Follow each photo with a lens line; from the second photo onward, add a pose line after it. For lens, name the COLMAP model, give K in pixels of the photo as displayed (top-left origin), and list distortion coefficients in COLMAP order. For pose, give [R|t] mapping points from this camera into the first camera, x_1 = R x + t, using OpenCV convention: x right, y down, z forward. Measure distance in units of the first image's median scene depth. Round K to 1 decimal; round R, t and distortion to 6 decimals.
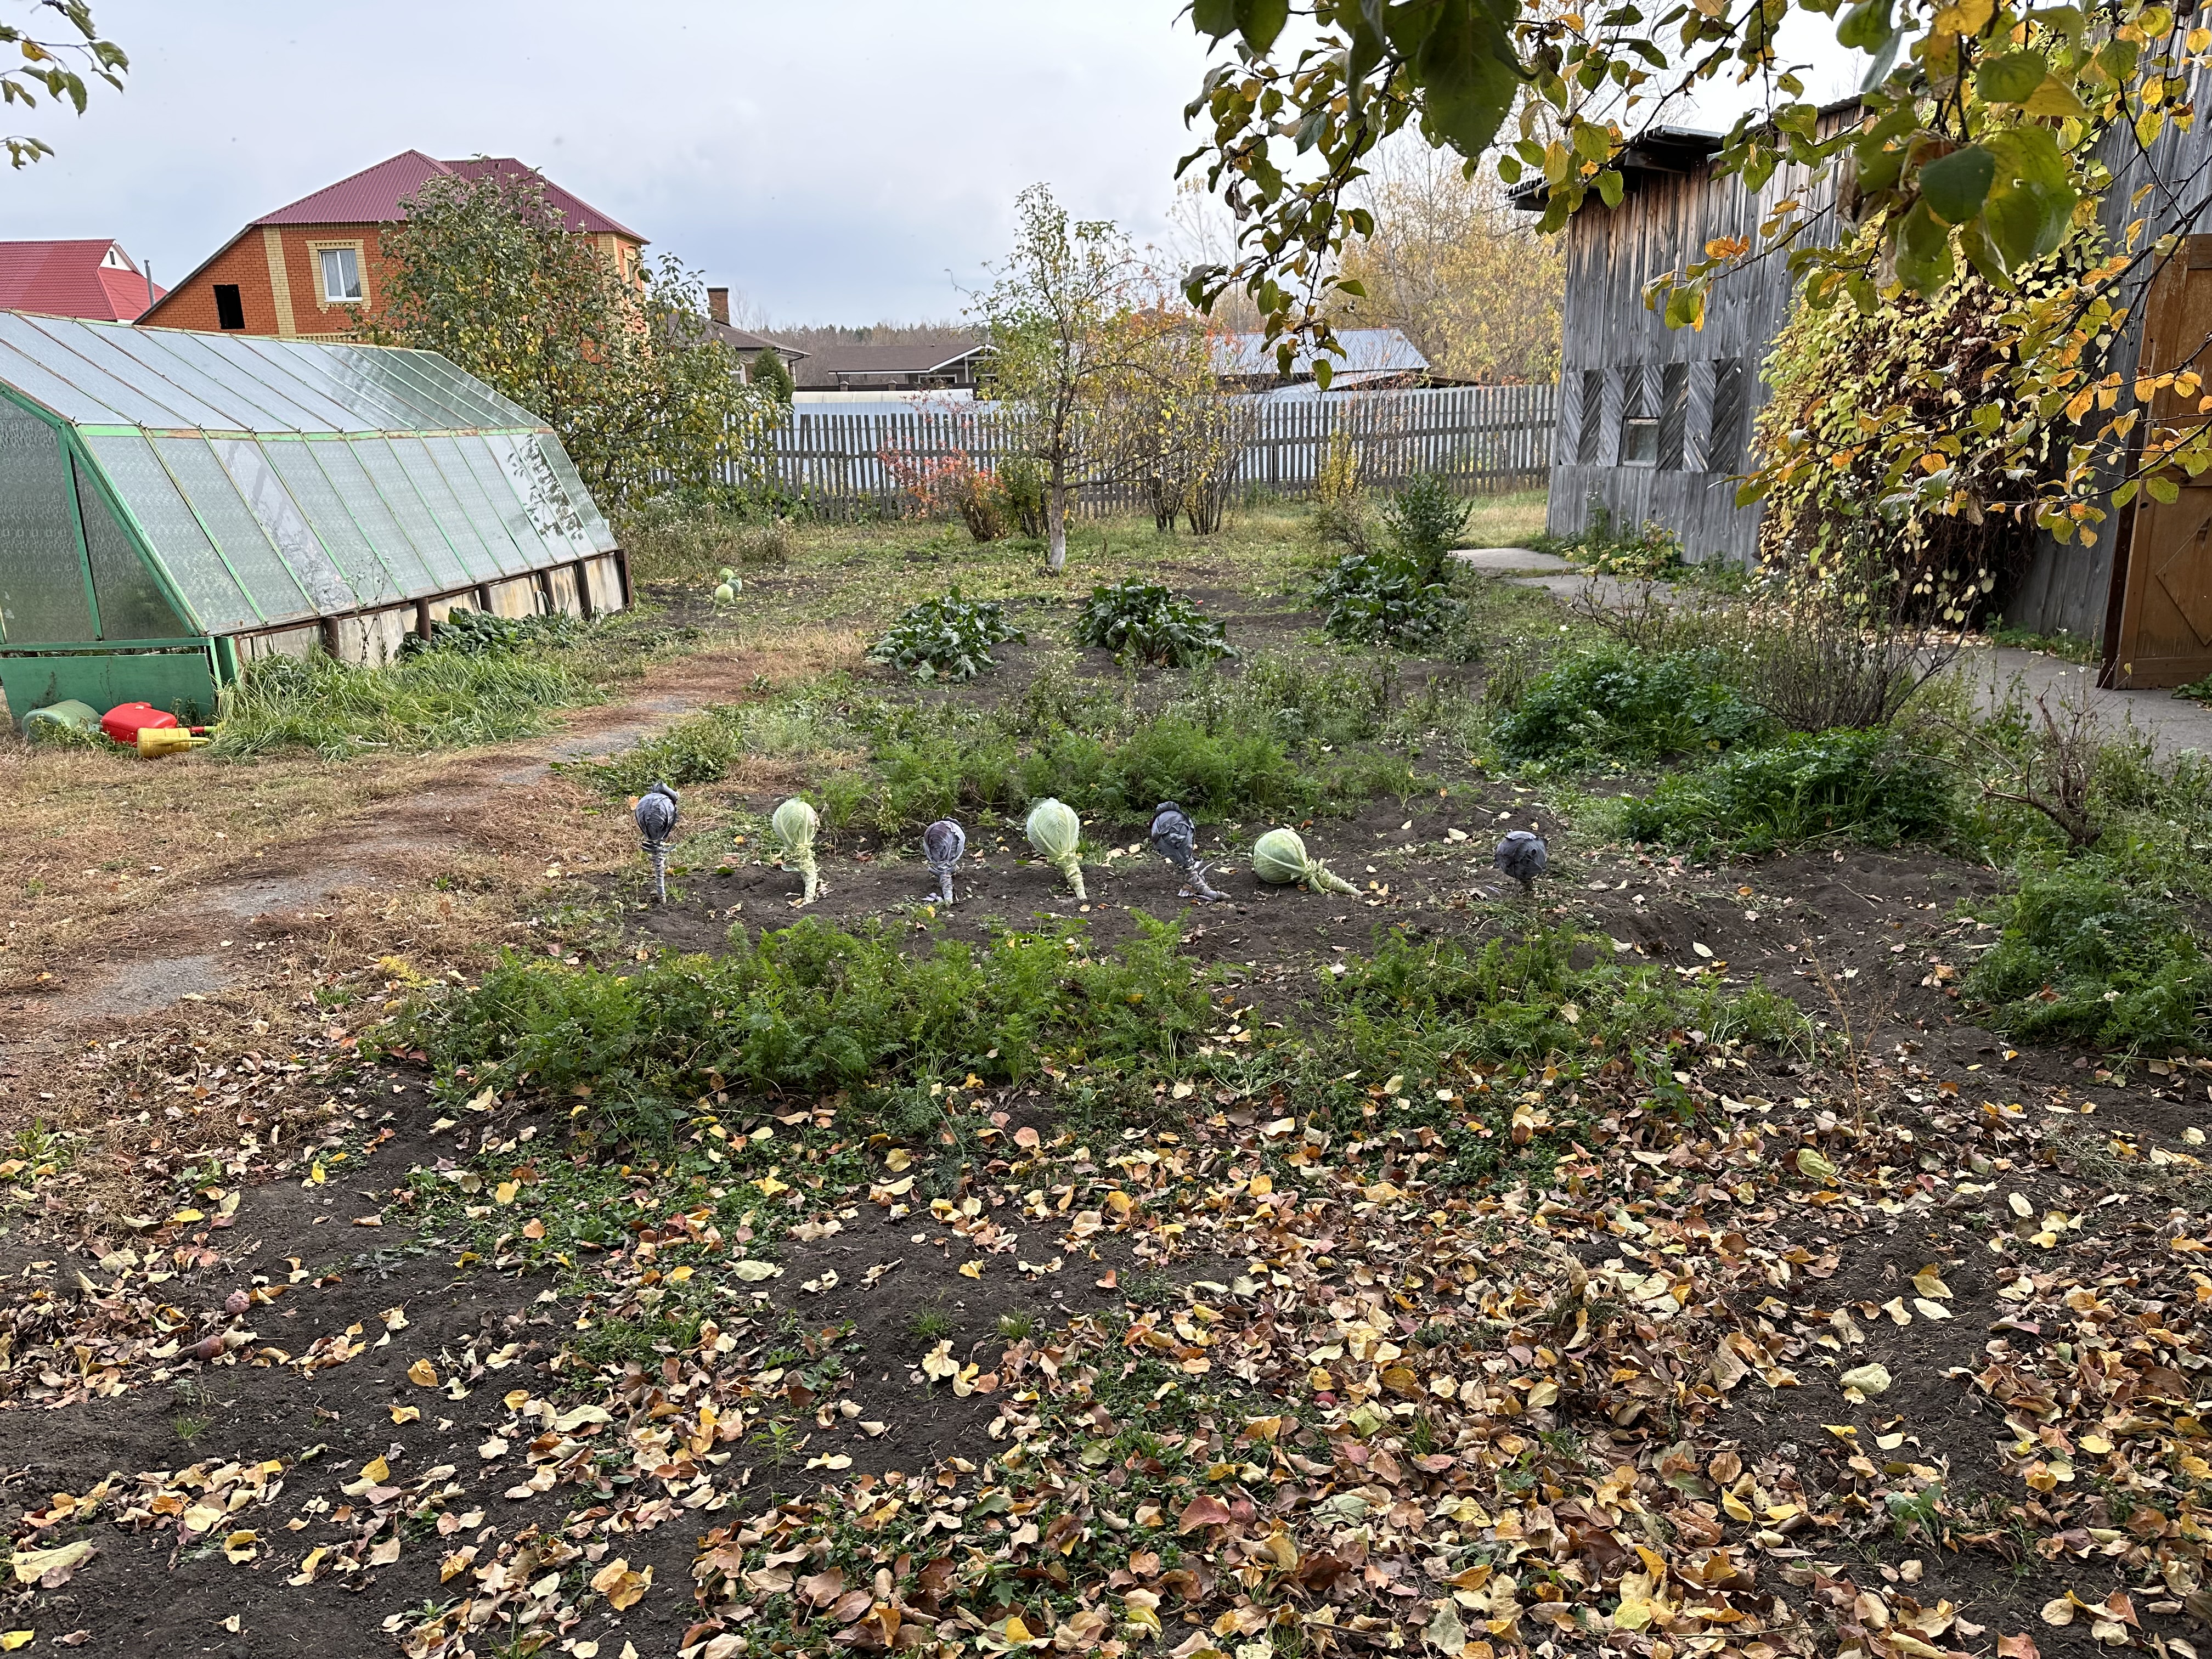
lens RADIAL K [[1560.5, 0, 1105.2], [0, 1560.5, 825.7], [0, 0, 1]] dist [0.016088, -0.024851]
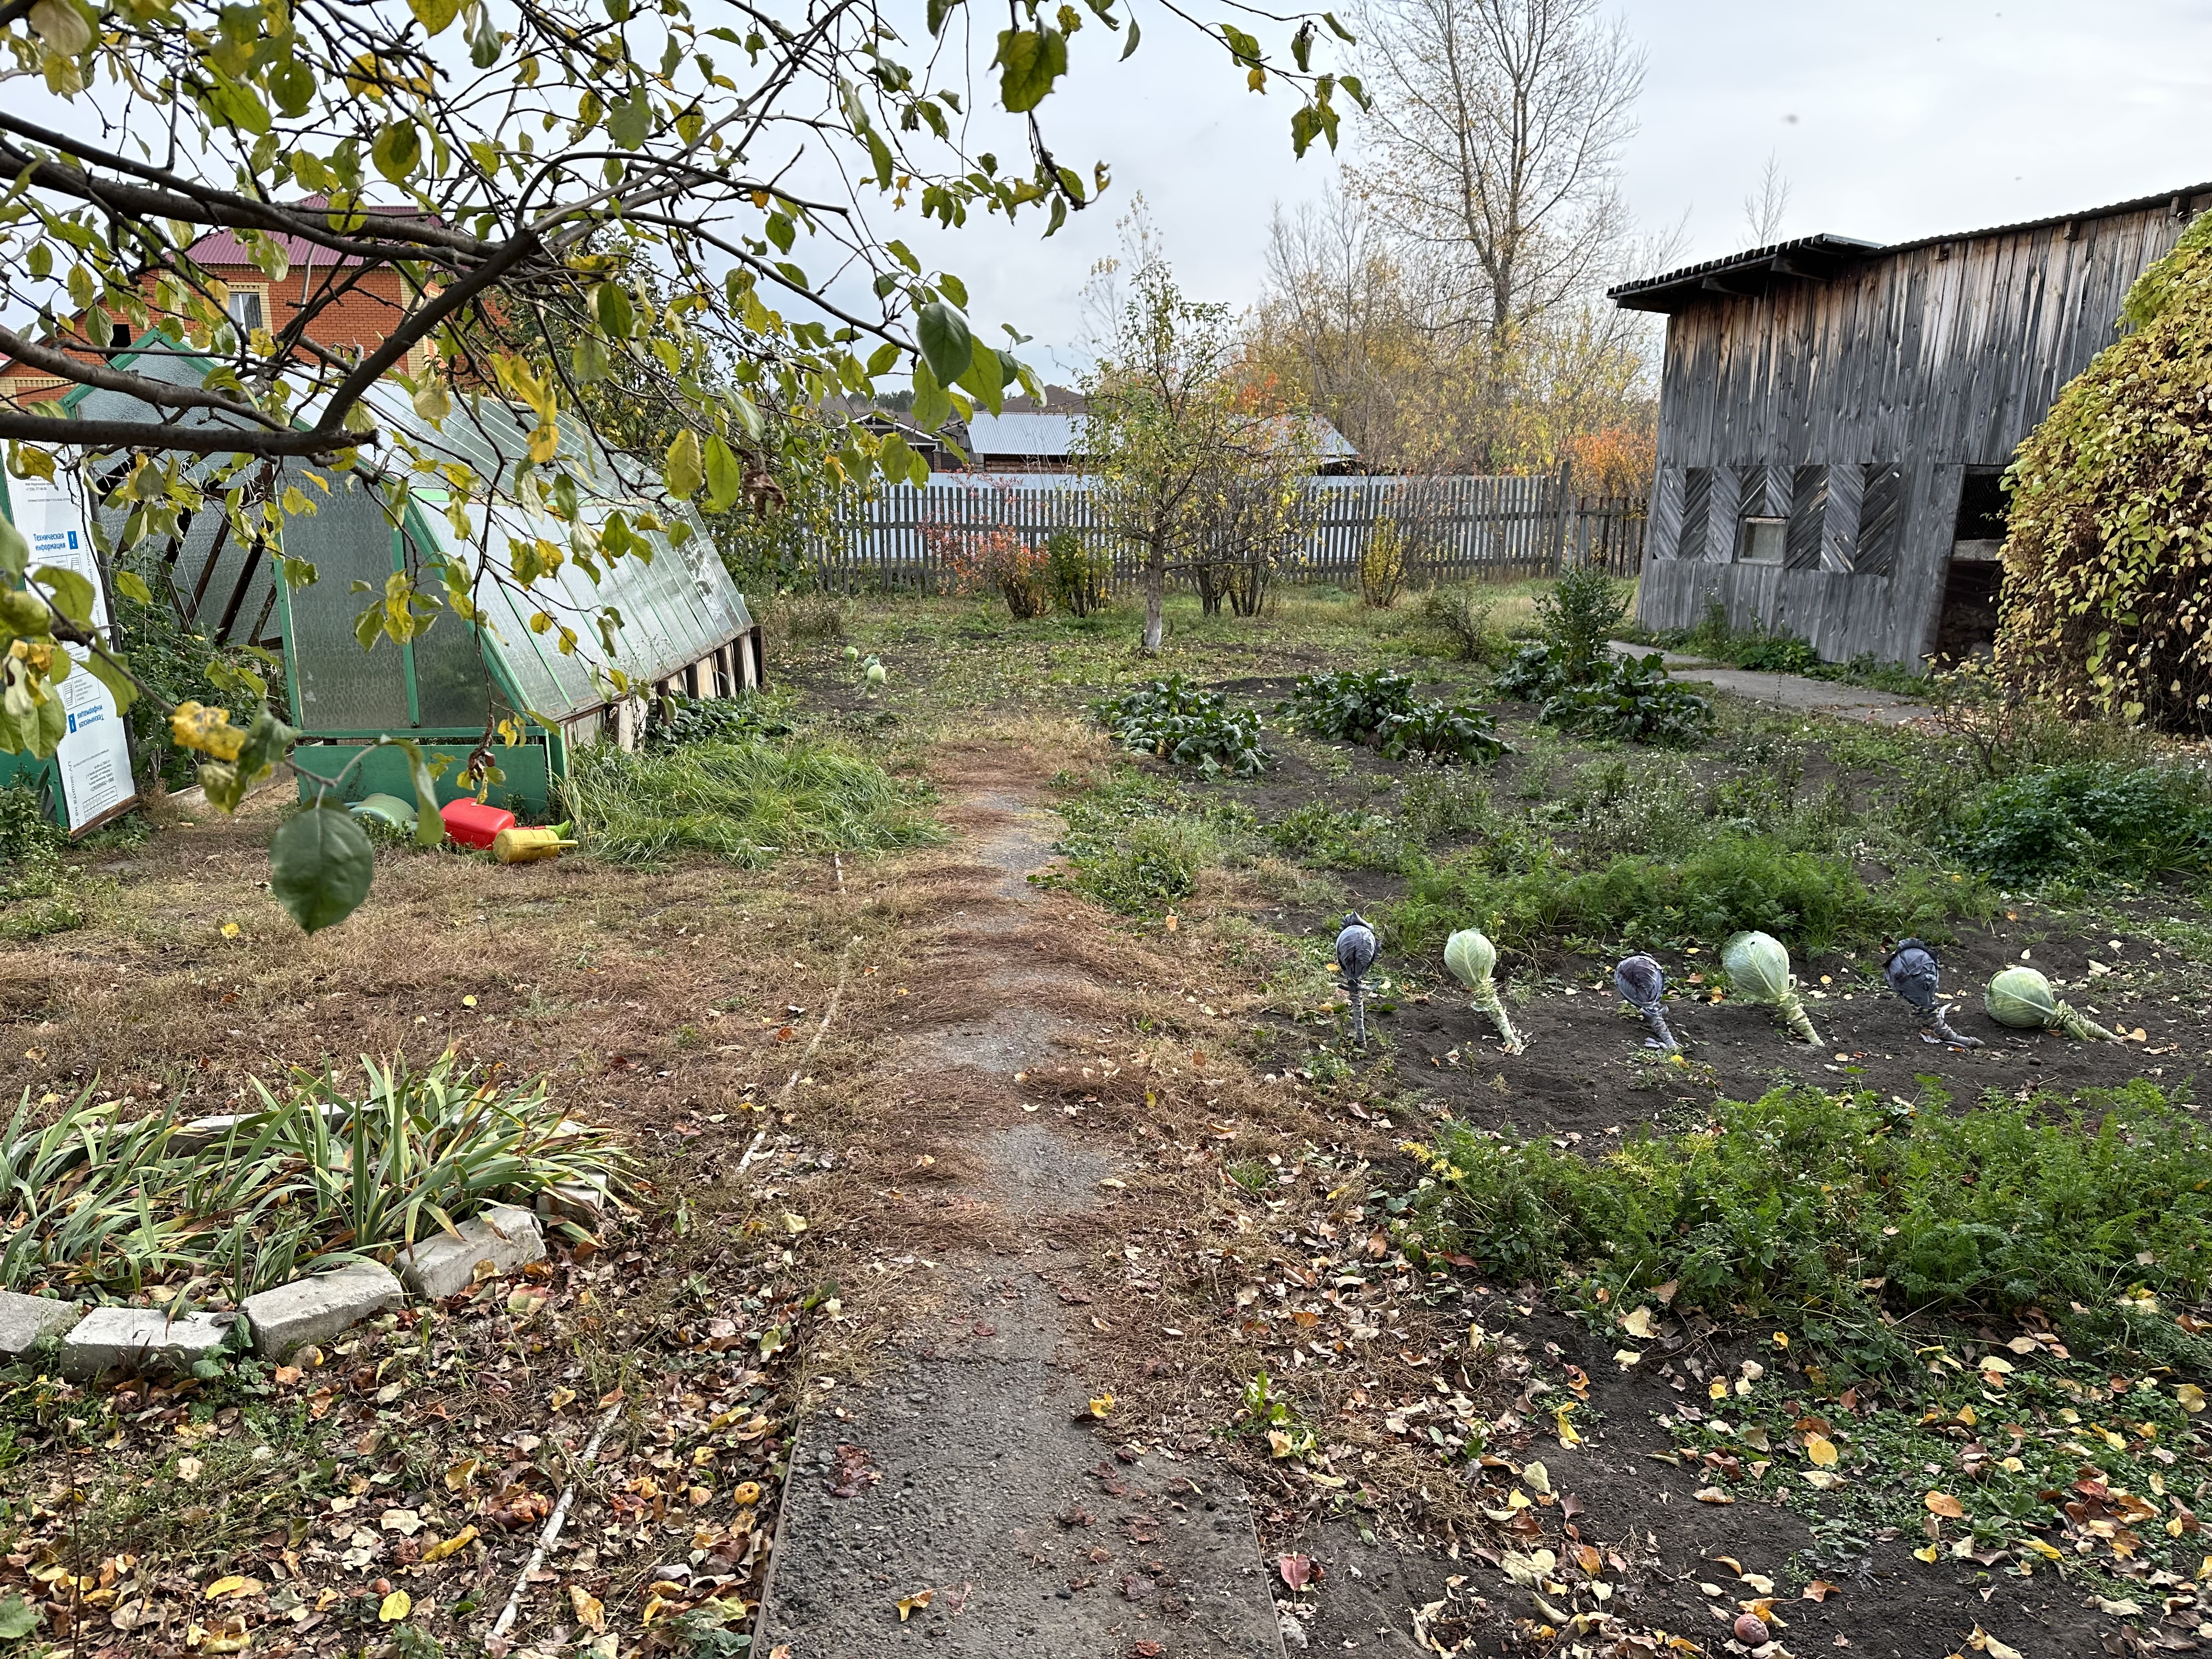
lens RADIAL K [[1560.5, 0, 1110.1], [0, 1560.5, 829.9], [0, 0, 1]] dist [0.016088, -0.024851]
pose [[0.996126, 0.010071, 0.087364, -0.258611], [-0.006410, 0.999094, -0.042078, -0.019063], [-0.087709, 0.041355, 0.995287, 0.056154]]
